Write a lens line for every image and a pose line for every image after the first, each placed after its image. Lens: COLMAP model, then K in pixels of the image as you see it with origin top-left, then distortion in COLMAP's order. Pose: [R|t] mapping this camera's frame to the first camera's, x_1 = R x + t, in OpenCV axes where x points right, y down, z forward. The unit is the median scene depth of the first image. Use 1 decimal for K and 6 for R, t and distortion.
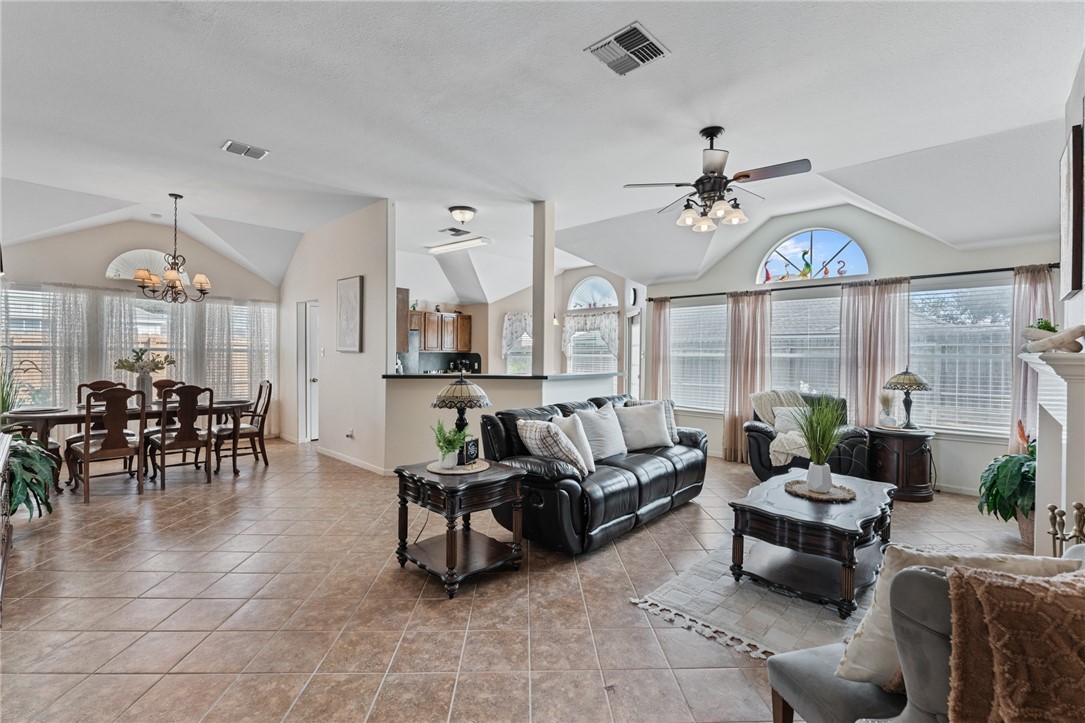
lens RADIAL K [[483.1, 0, 540.0], [0, 483.1, 357.9], [0, 0, 1]] dist [-0.005708, 0.002676]
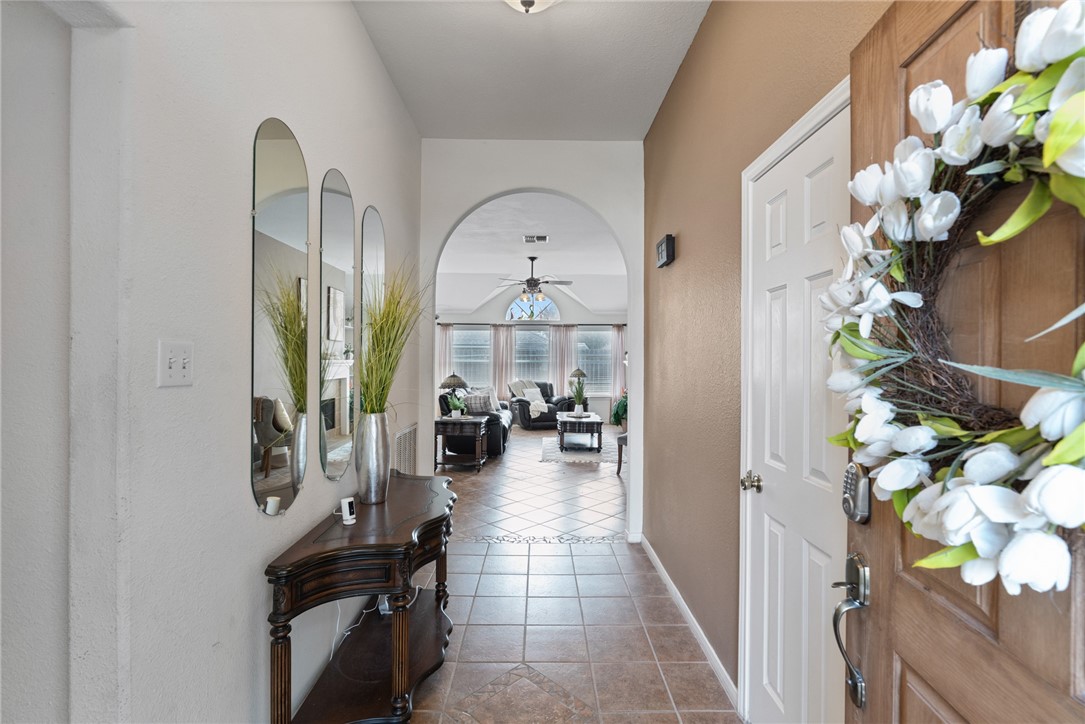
lens RADIAL K [[483.1, 0, 544.2], [0, 483.1, 359.6], [0, 0, 1]] dist [-0.005708, 0.002676]
pose [[0.717895, -0.005619, 0.696128, -0.779585], [0.004470, 0.999984, 0.003462, -0.018902], [-0.696137, 0.000627, 0.717909, -0.406696]]
